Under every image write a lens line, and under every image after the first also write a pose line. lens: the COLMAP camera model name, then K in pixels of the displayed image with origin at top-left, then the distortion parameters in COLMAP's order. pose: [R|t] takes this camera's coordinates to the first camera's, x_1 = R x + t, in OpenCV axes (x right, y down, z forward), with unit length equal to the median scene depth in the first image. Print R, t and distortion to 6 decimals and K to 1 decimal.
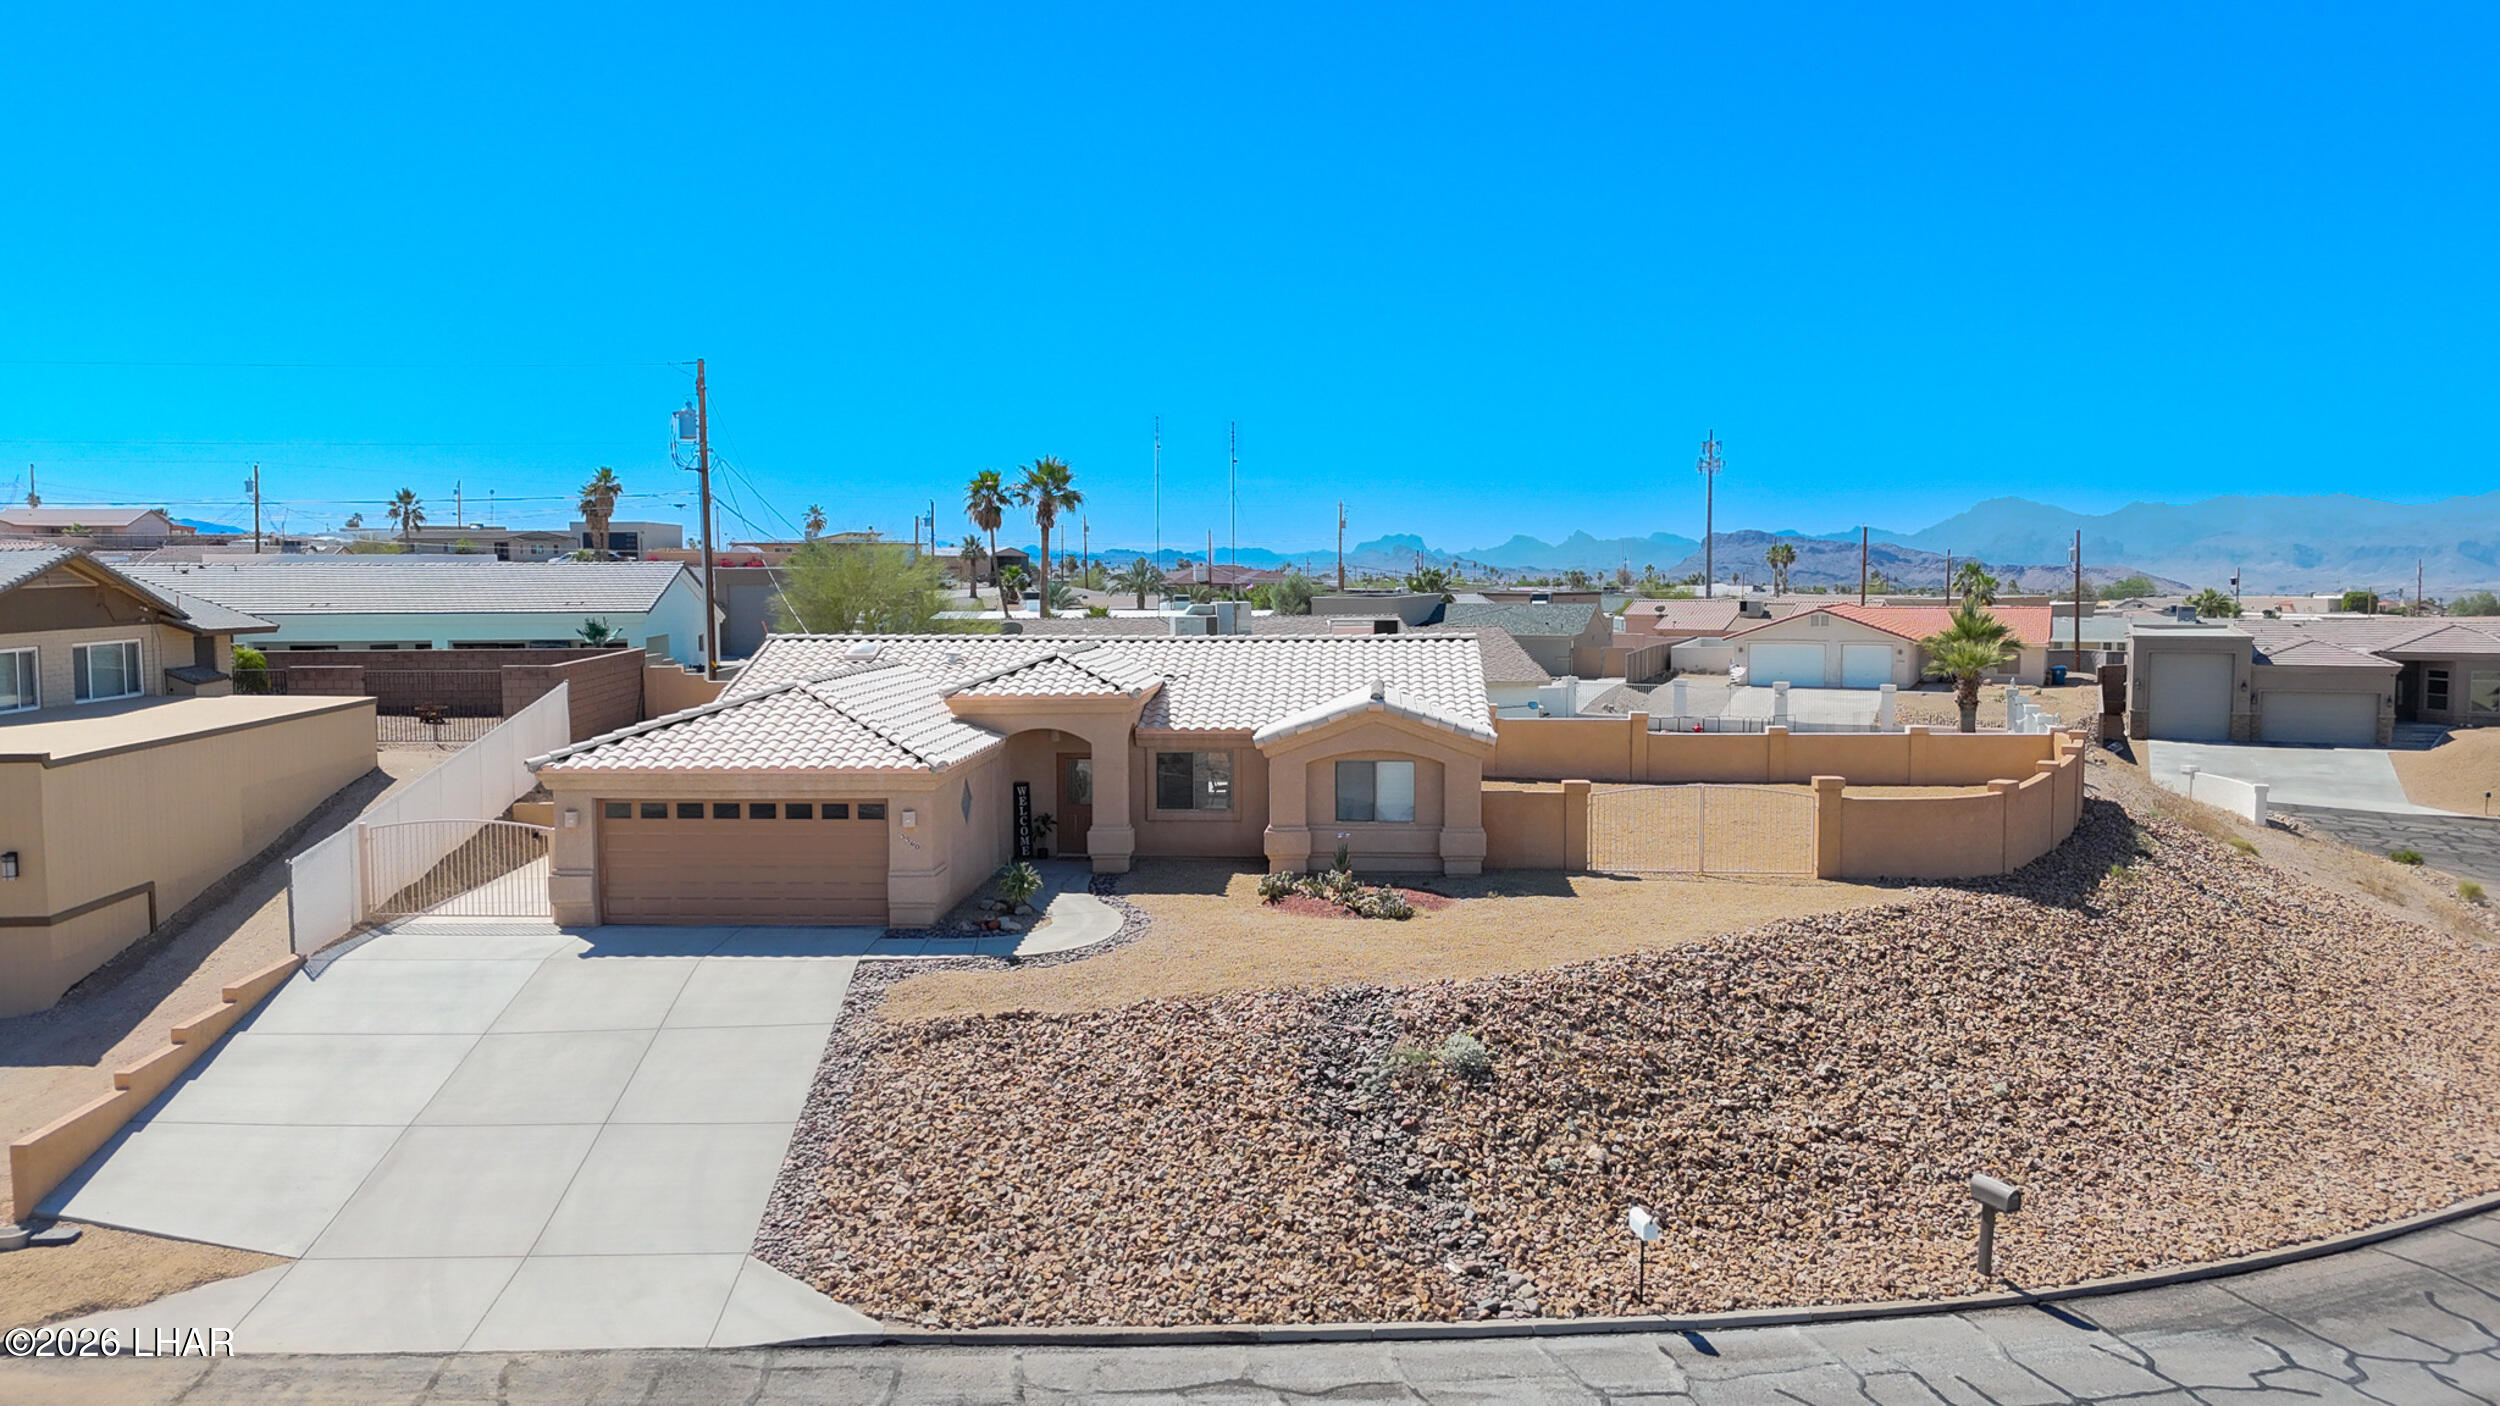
lens RADIAL K [[1836.6, 0, 1250.0], [0, 1836.6, 703.0], [0, 0, 1]] dist [0.091561, -0.091291]
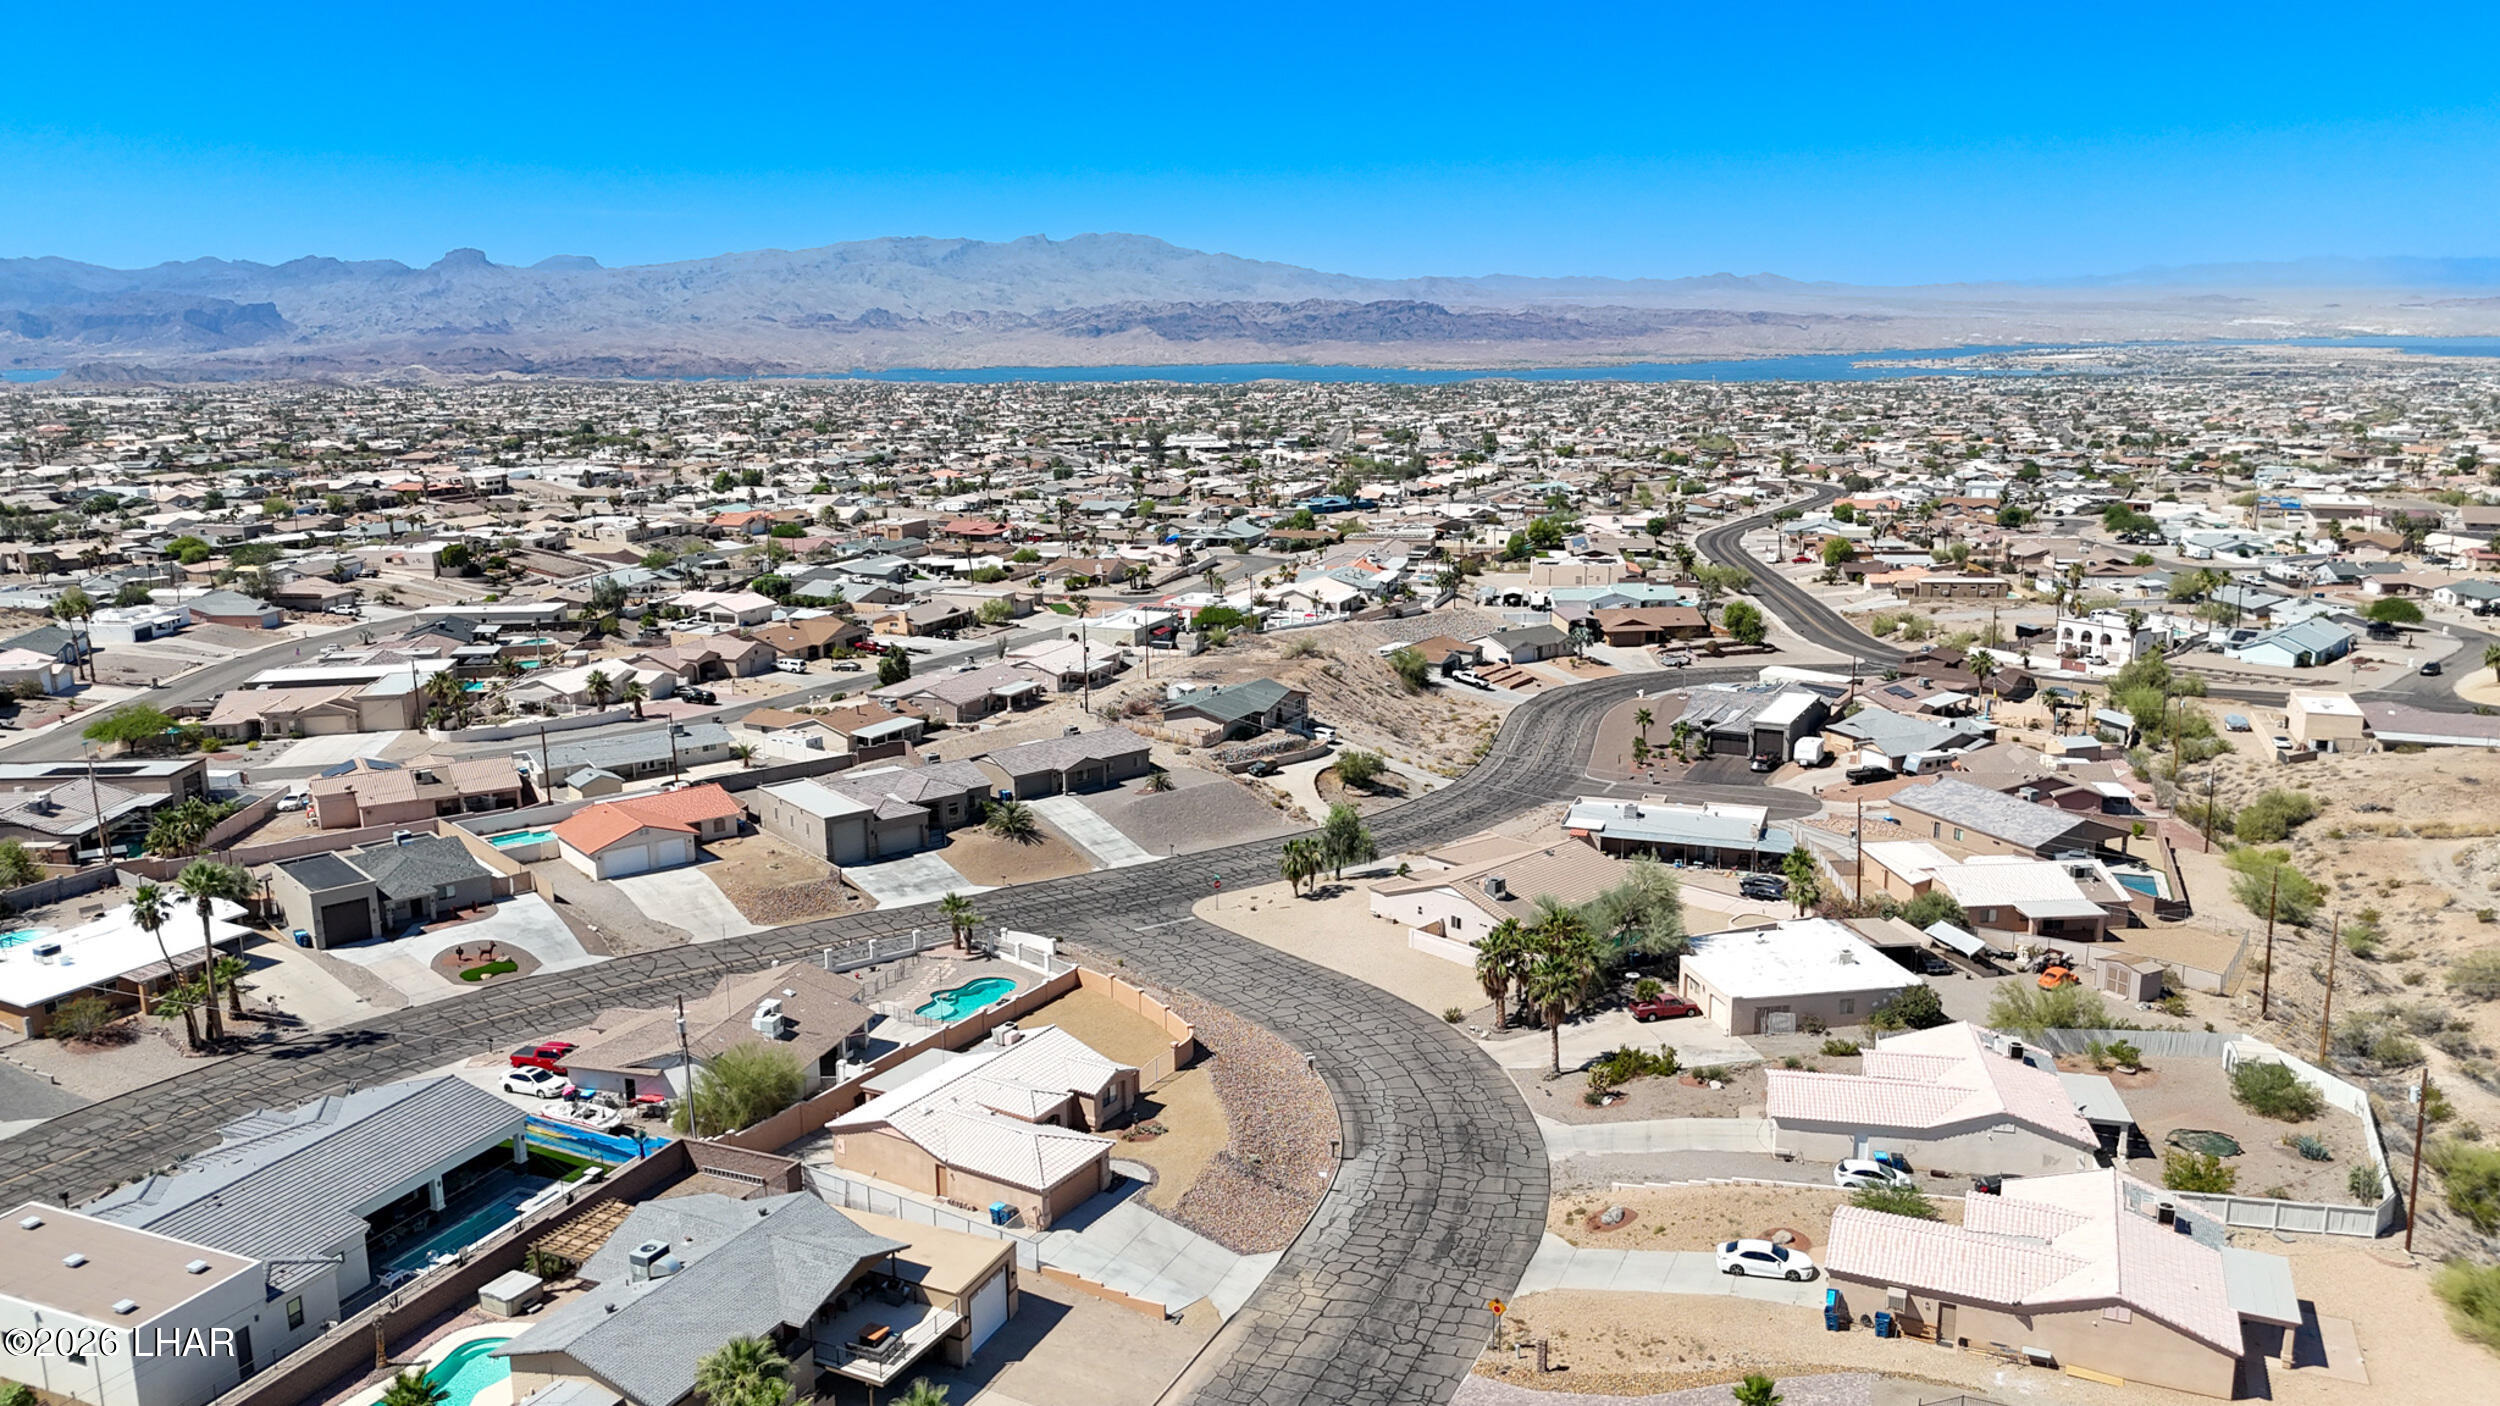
lens RADIAL K [[1836.6, 0, 1250.0], [0, 1836.6, 703.0], [0, 0, 1]] dist [0.091561, -0.091291]
pose [[0.466942, -0.186743, 0.864345, -2.898256], [0.078813, 0.982346, 0.169661, -1.349035], [-0.880769, -0.011100, 0.473417, -0.894396]]
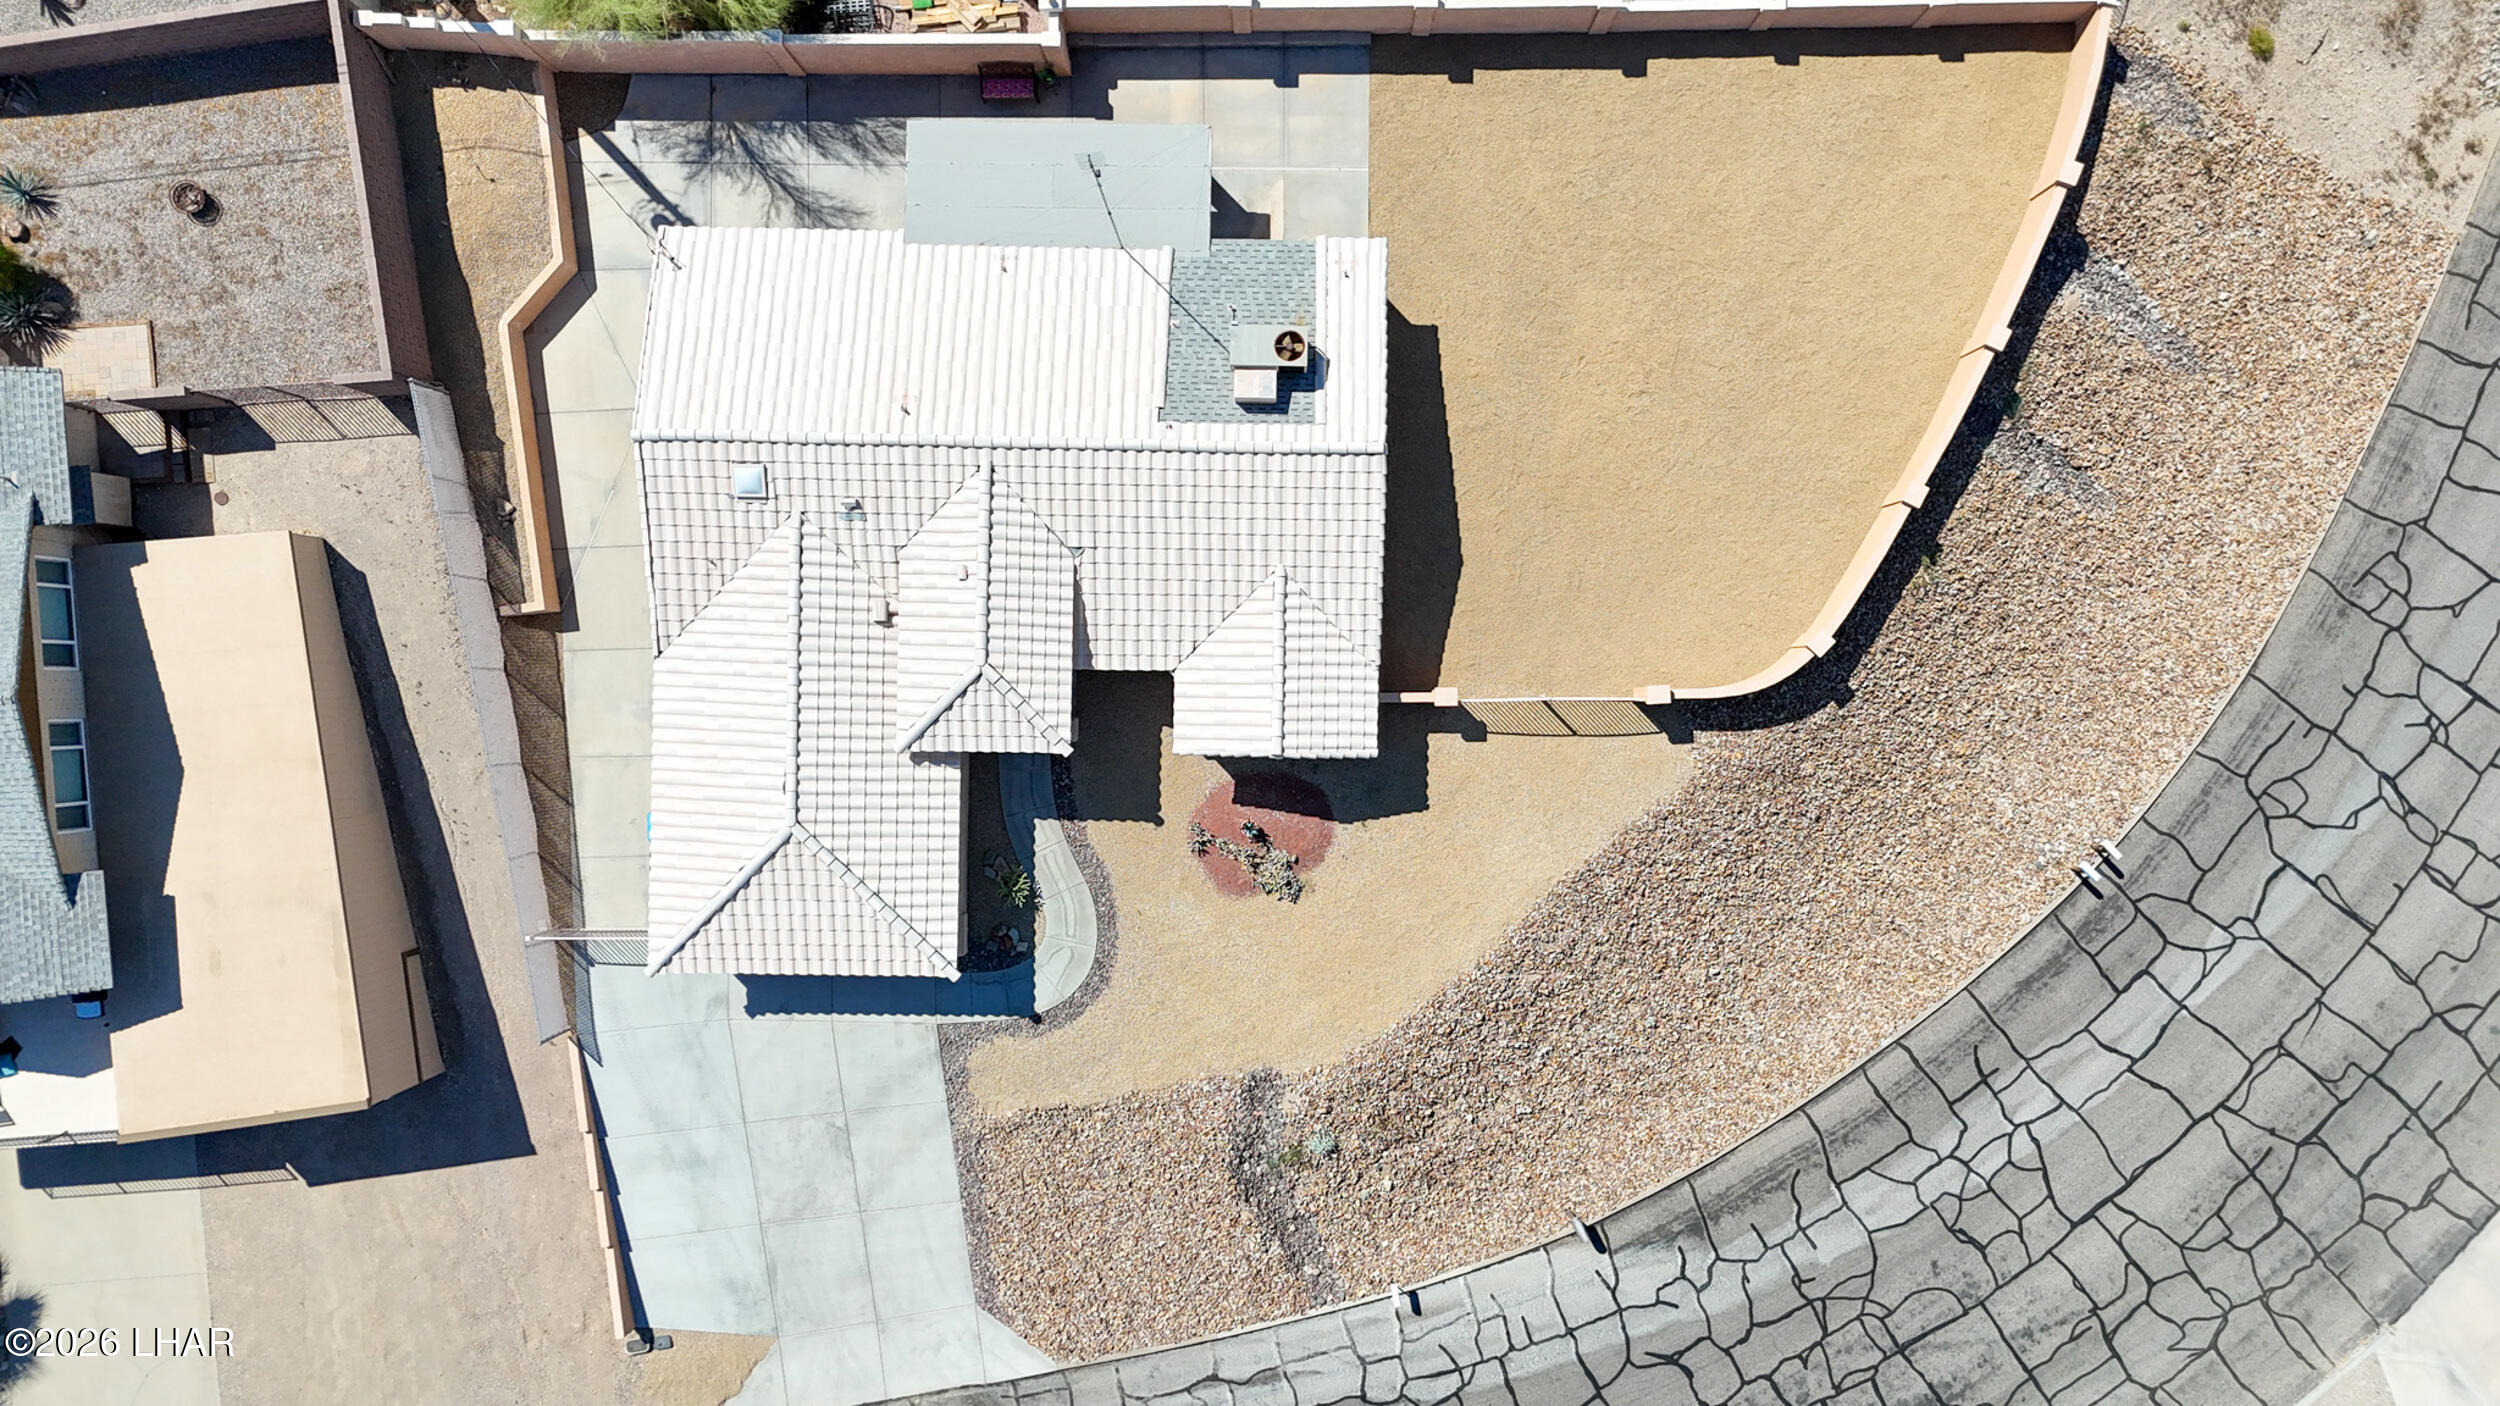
lens RADIAL K [[1836.6, 0, 1250.0], [0, 1836.6, 703.0], [0, 0, 1]] dist [0.091561, -0.091291]
pose [[0.998309, -0.055768, -0.016378, 0.081560], [0.020816, 0.079952, 0.996581, -1.310403], [-0.054268, -0.995237, 0.080978, 1.048226]]
